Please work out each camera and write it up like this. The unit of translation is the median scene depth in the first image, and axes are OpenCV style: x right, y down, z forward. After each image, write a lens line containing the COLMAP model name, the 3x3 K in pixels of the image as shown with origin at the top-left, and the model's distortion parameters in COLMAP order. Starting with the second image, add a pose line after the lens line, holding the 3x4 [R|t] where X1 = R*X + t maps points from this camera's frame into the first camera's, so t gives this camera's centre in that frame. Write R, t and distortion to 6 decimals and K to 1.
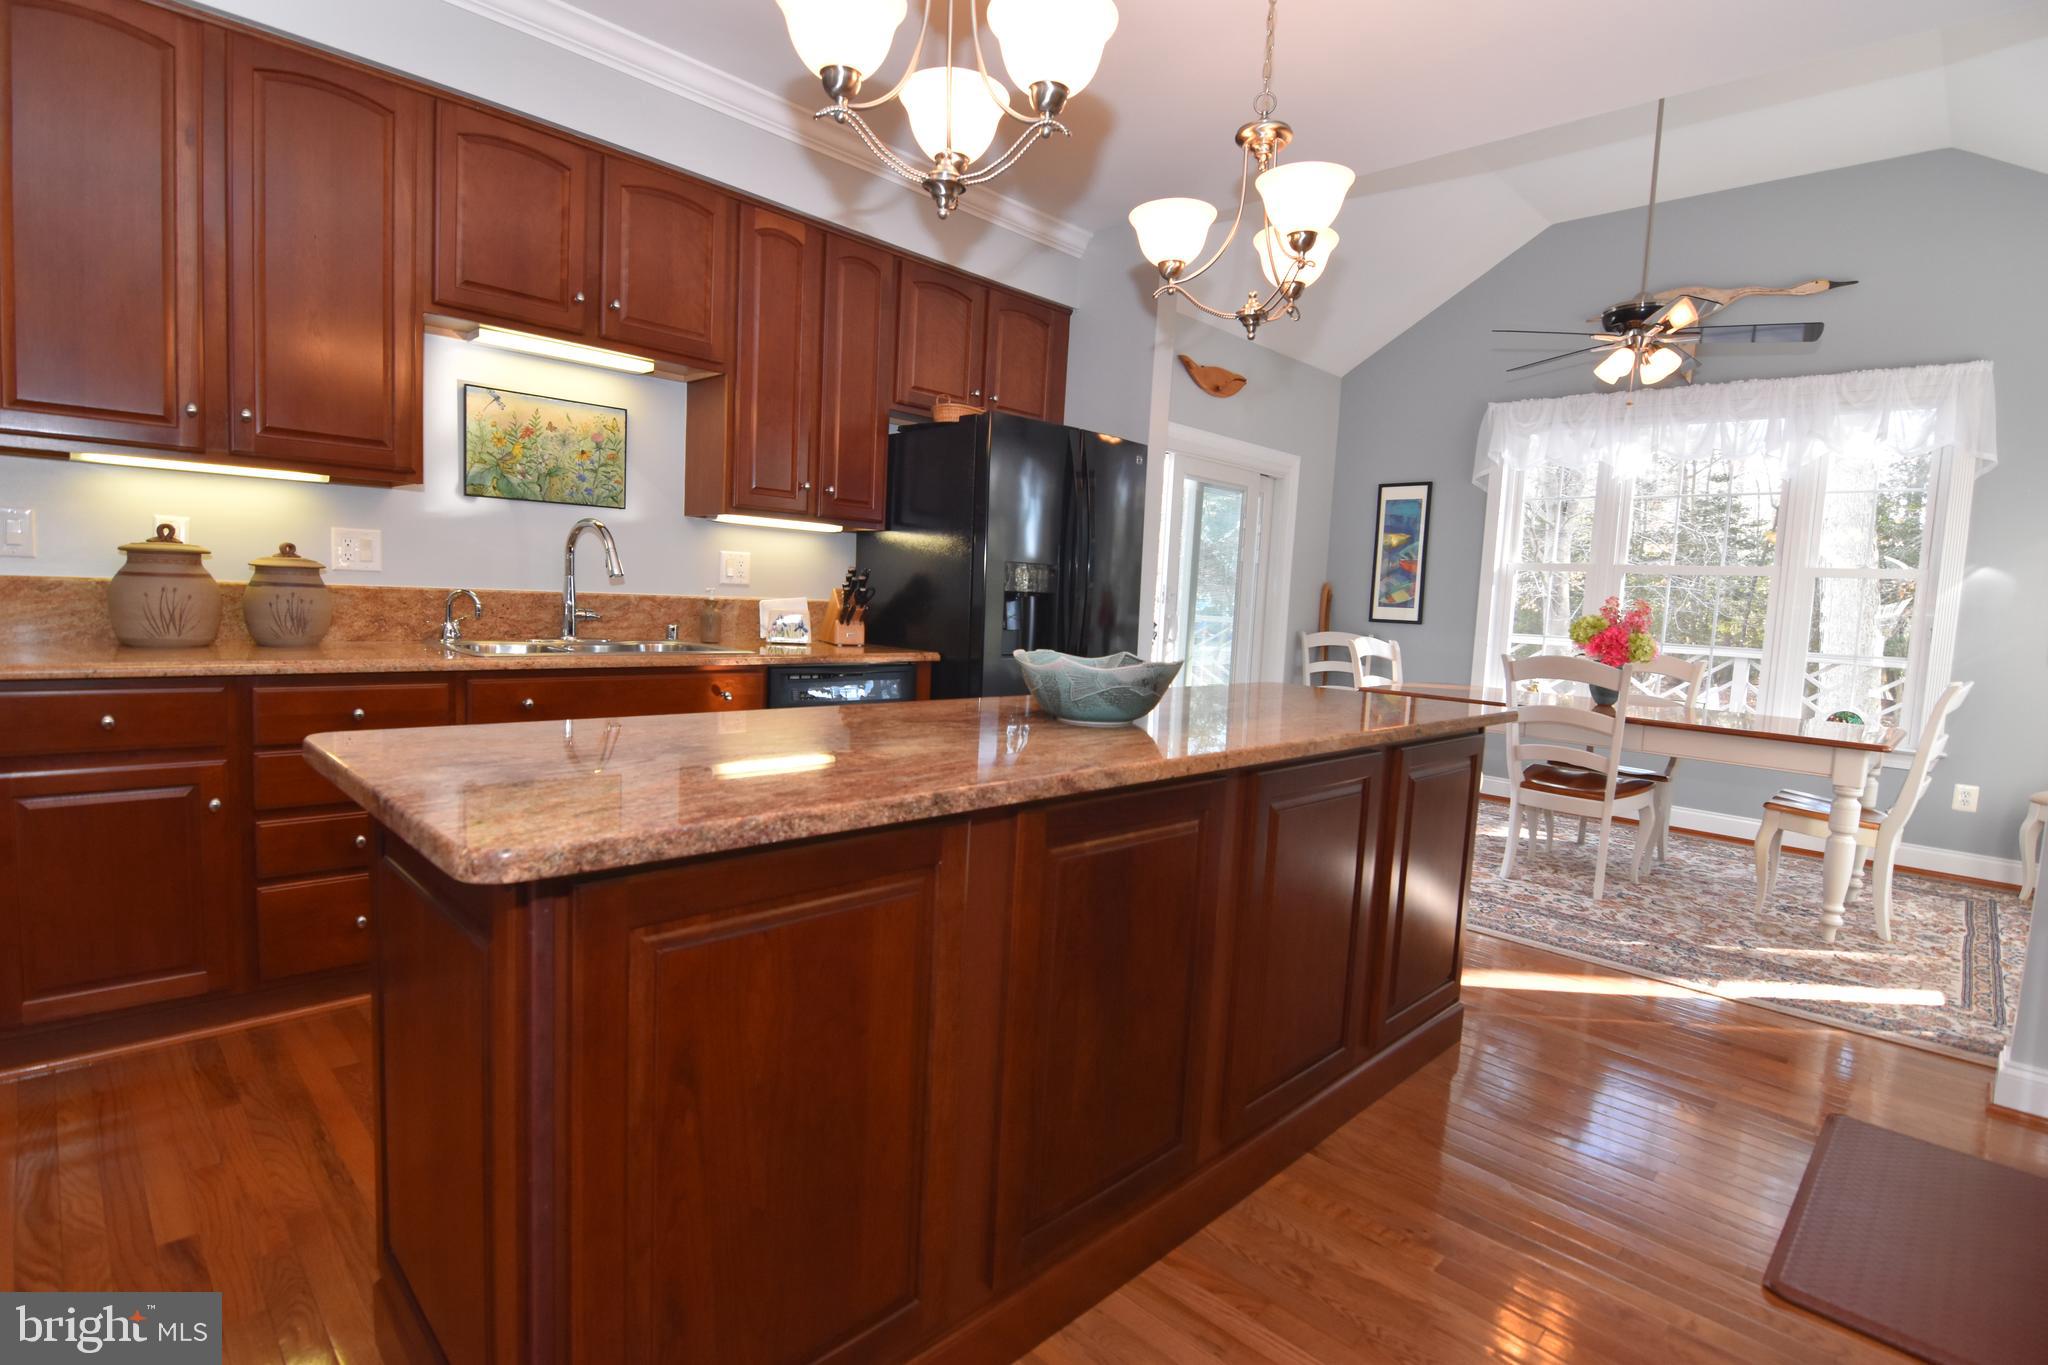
lens RADIAL K [[991.9, 0, 1033.9], [0, 991.9, 683.1], [0, 0, 1]] dist [-0.003705, -0.011453]
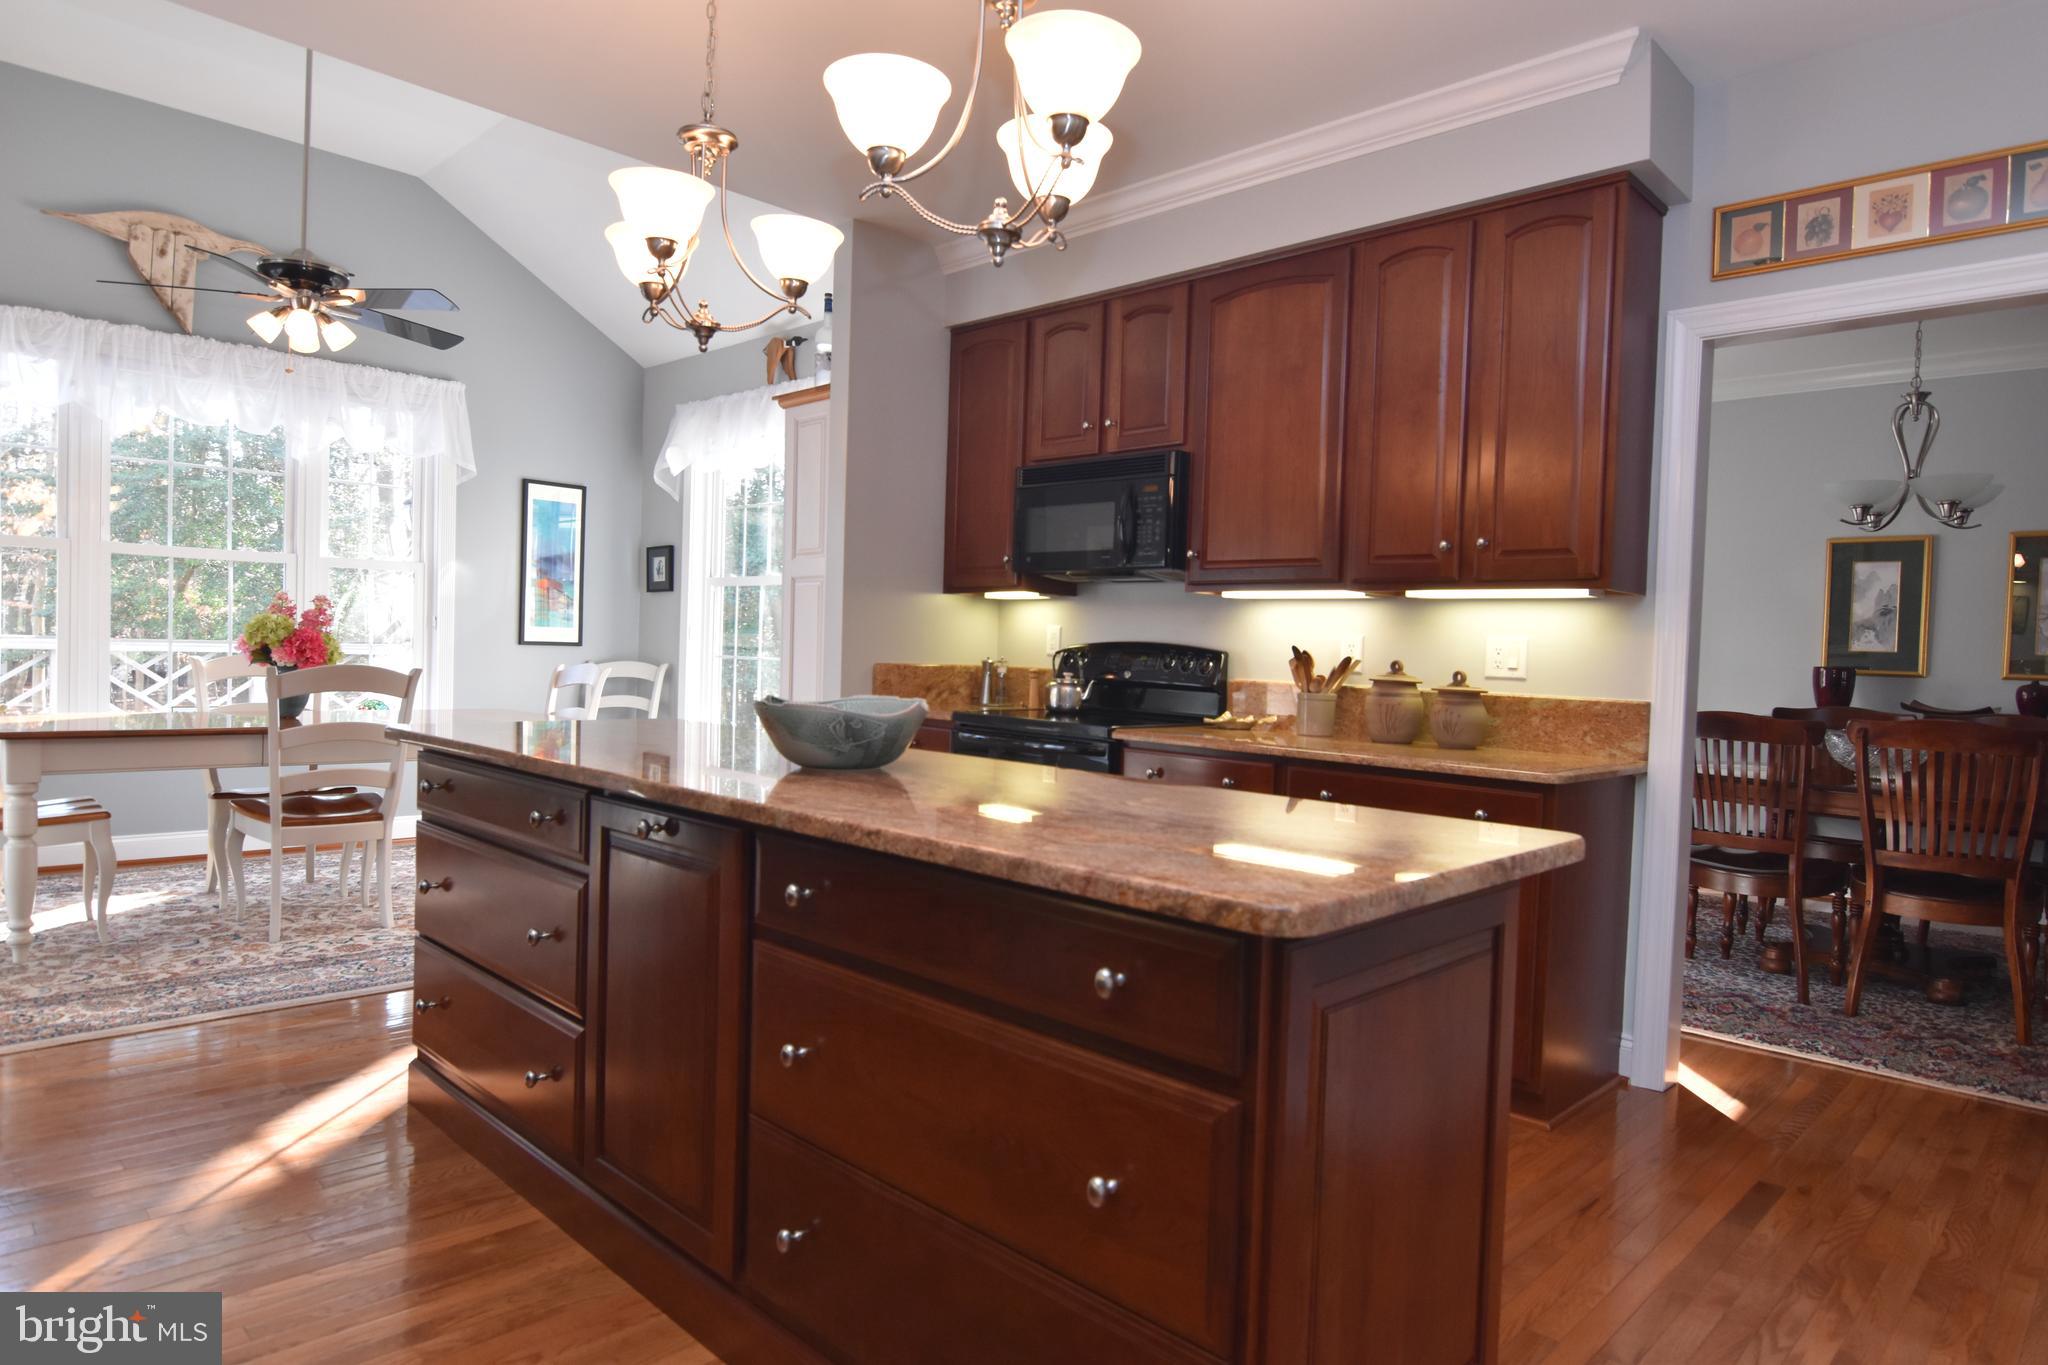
lens RADIAL K [[1196.9, 0, 1035.1], [0, 1196.9, 681.6], [0, 0, 1]] dist [-0.000109, -0.014814]
pose [[-0.002499, -0.078853, 0.996883, -0.437353], [0.057135, 0.995246, 0.078867, -0.051484], [-0.998363, 0.057154, 0.002018, 0.332696]]
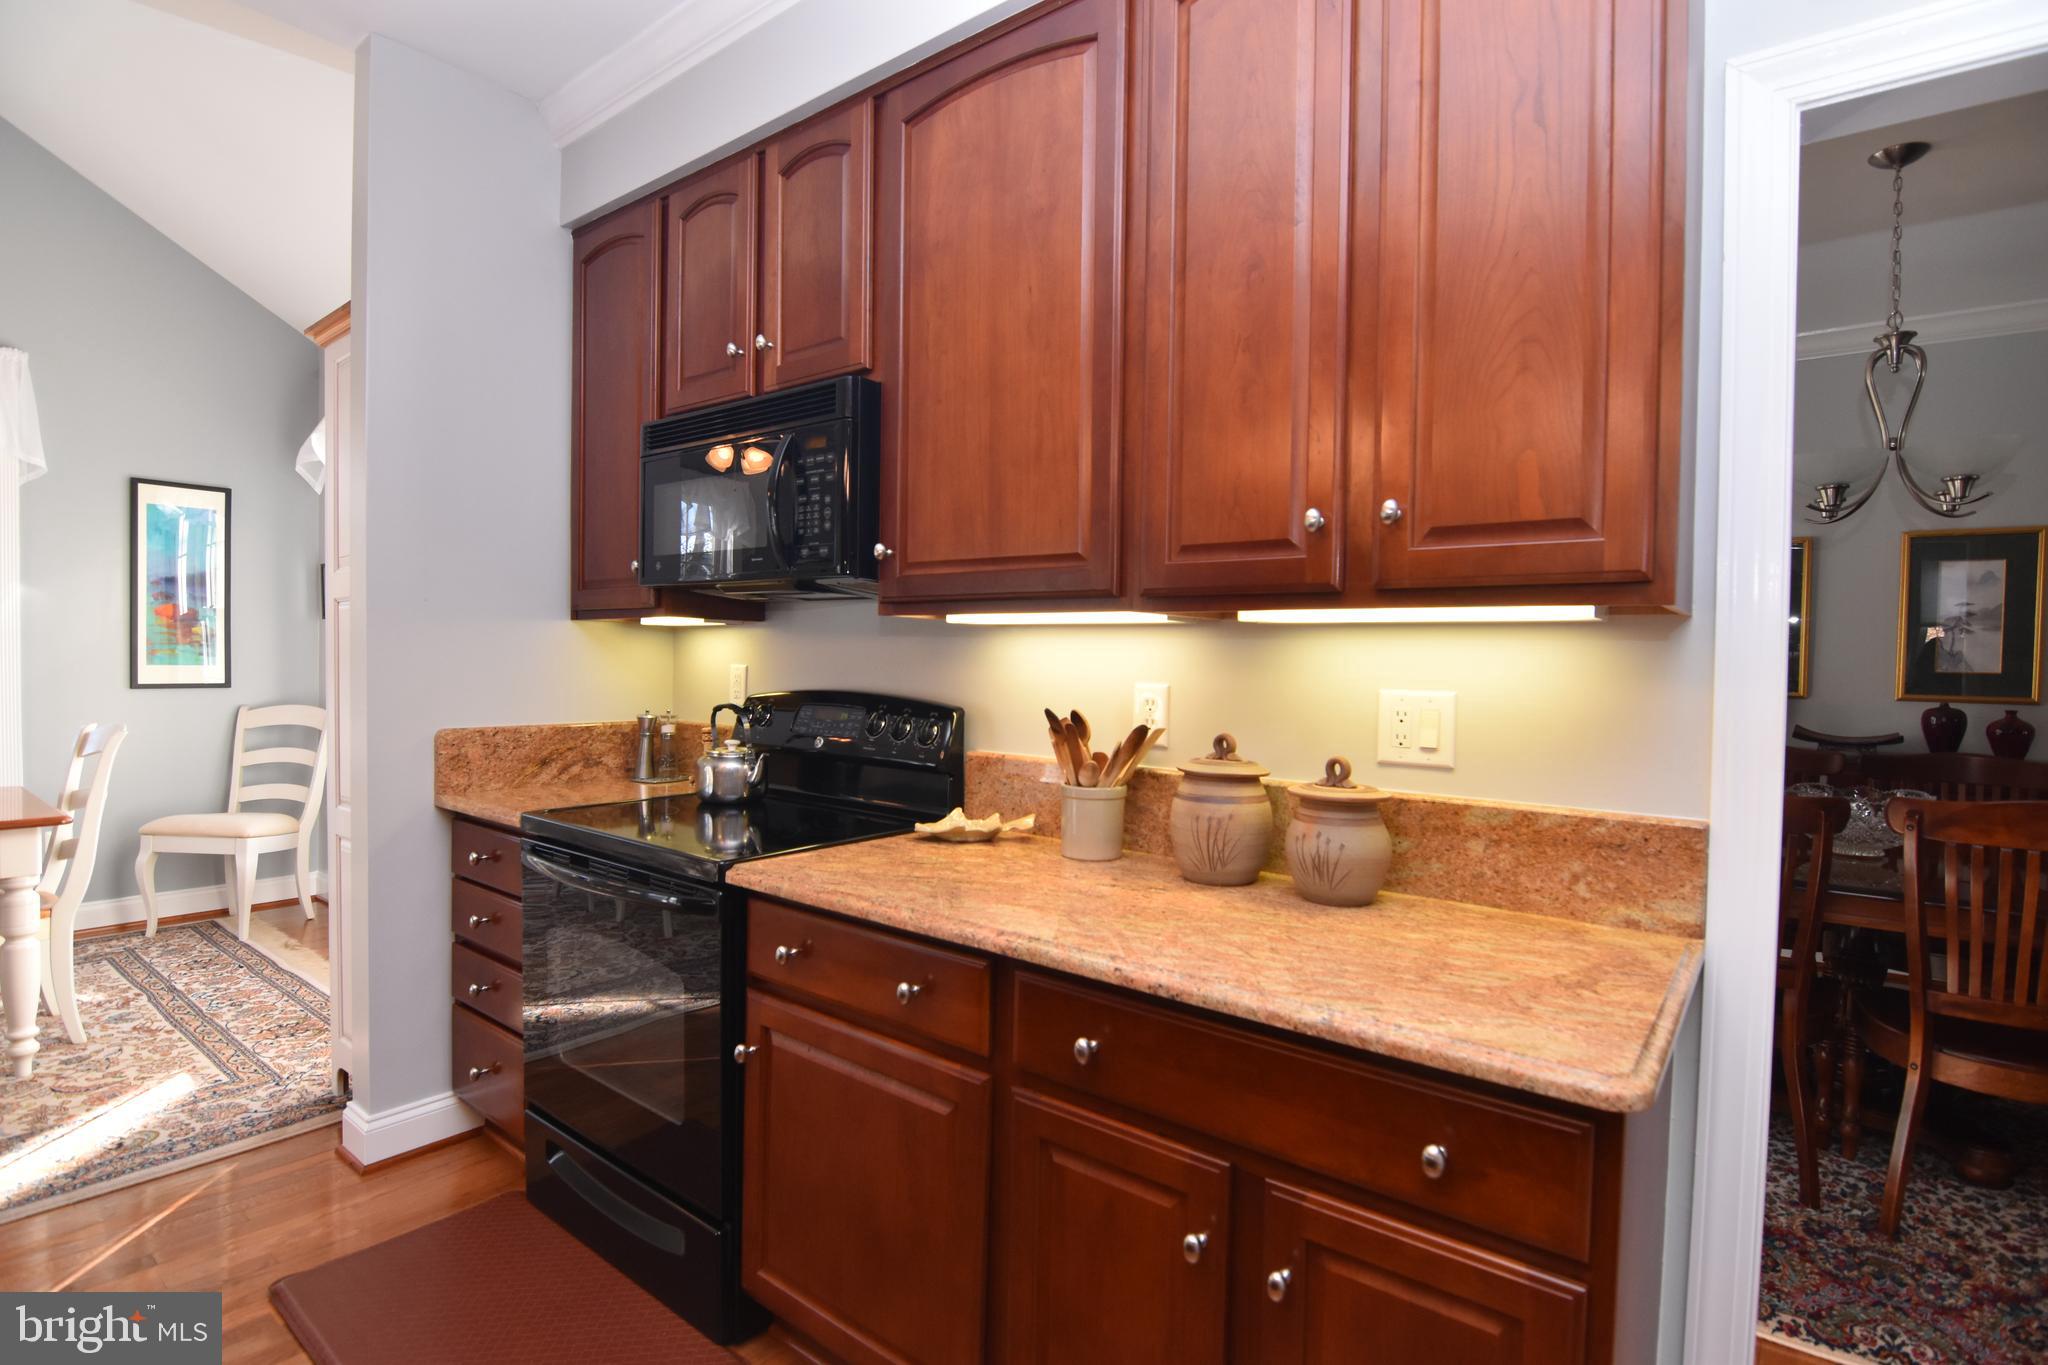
lens RADIAL K [[991.9, 0, 1033.9], [0, 991.9, 683.1], [0, 0, 1]] dist [-0.003705, -0.011453]
pose [[-0.112539, -0.078807, 0.990517, -0.013841], [0.068130, 0.993892, 0.086816, -0.045252], [-0.991309, 0.077255, -0.106483, 0.205744]]
